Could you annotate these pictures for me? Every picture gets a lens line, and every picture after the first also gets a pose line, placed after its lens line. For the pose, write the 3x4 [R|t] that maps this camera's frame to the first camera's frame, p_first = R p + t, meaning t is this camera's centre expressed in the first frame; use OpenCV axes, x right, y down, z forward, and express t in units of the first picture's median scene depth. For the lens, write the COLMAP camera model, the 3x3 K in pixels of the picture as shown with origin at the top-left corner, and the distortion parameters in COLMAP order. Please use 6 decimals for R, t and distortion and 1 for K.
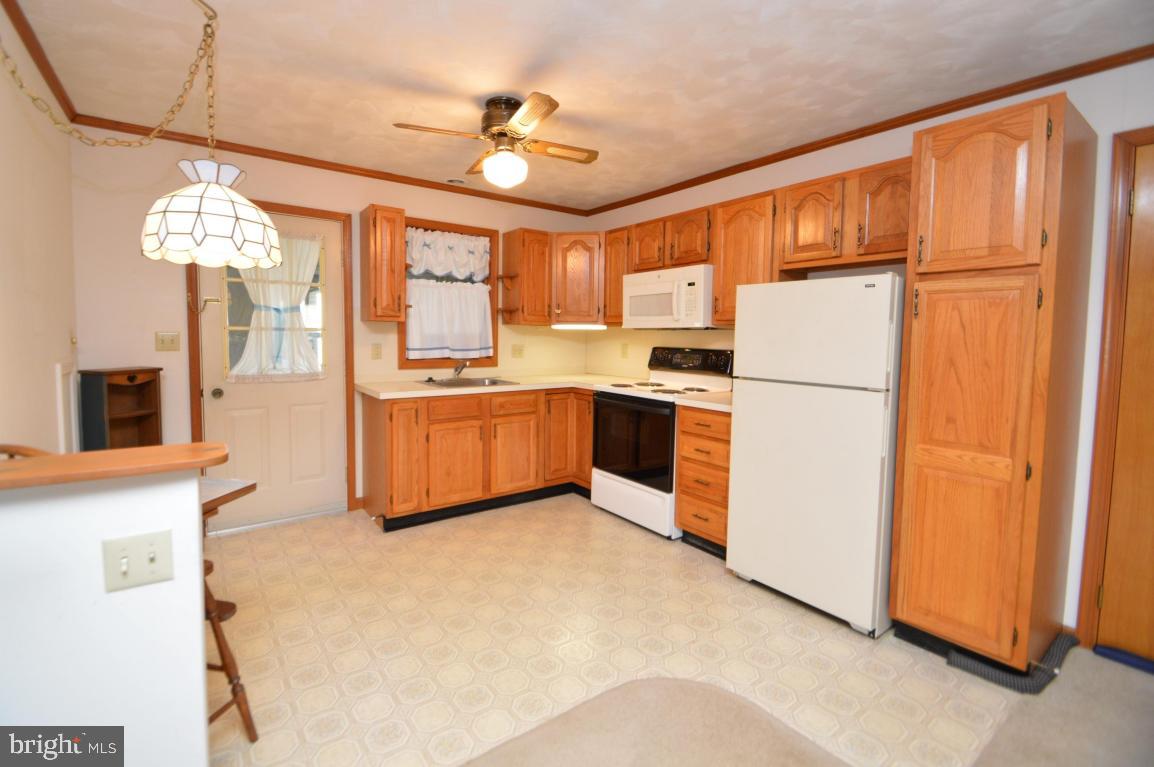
lens RADIAL K [[508.4, 0, 559.0], [0, 508.4, 365.1], [0, 0, 1]] dist [0.023230, -0.022251]
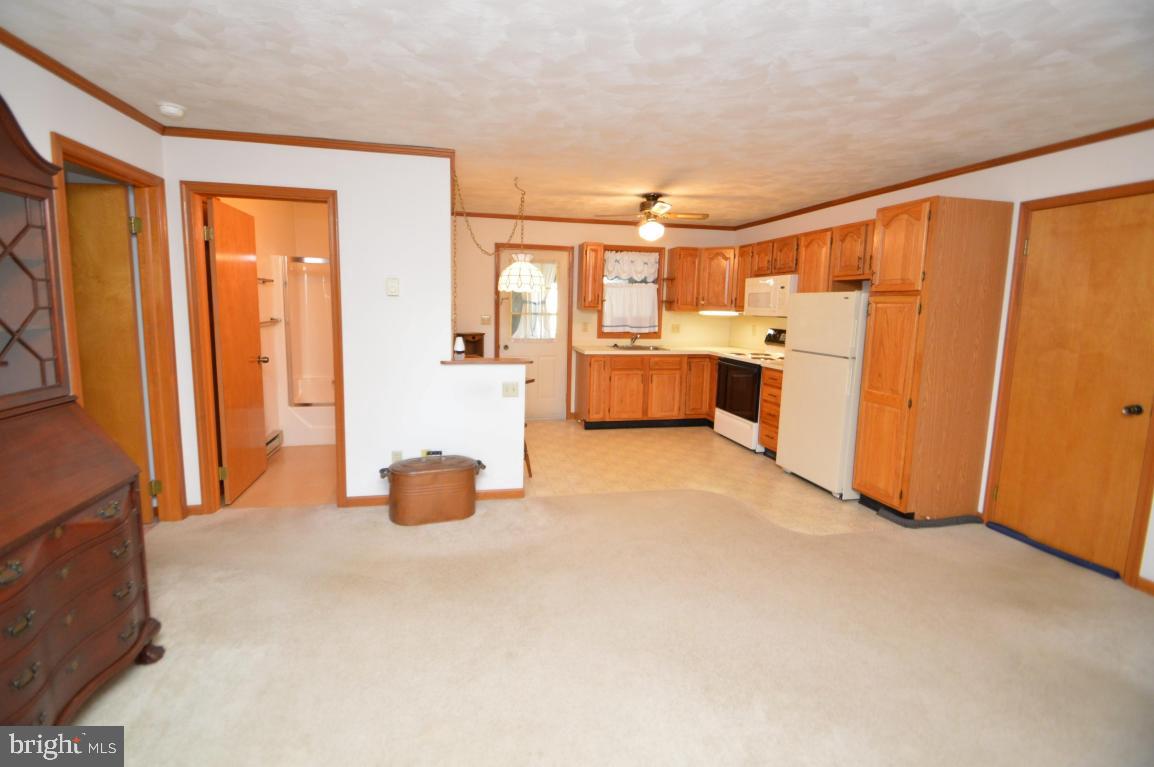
lens RADIAL K [[508.4, 0, 559.0], [0, 508.4, 365.1], [0, 0, 1]] dist [0.023230, -0.022251]
pose [[0.915274, 0.054050, -0.399190, 0.253468], [-0.033572, 0.997745, 0.058119, 0.003550], [0.401431, -0.039793, 0.915024, -0.606882]]
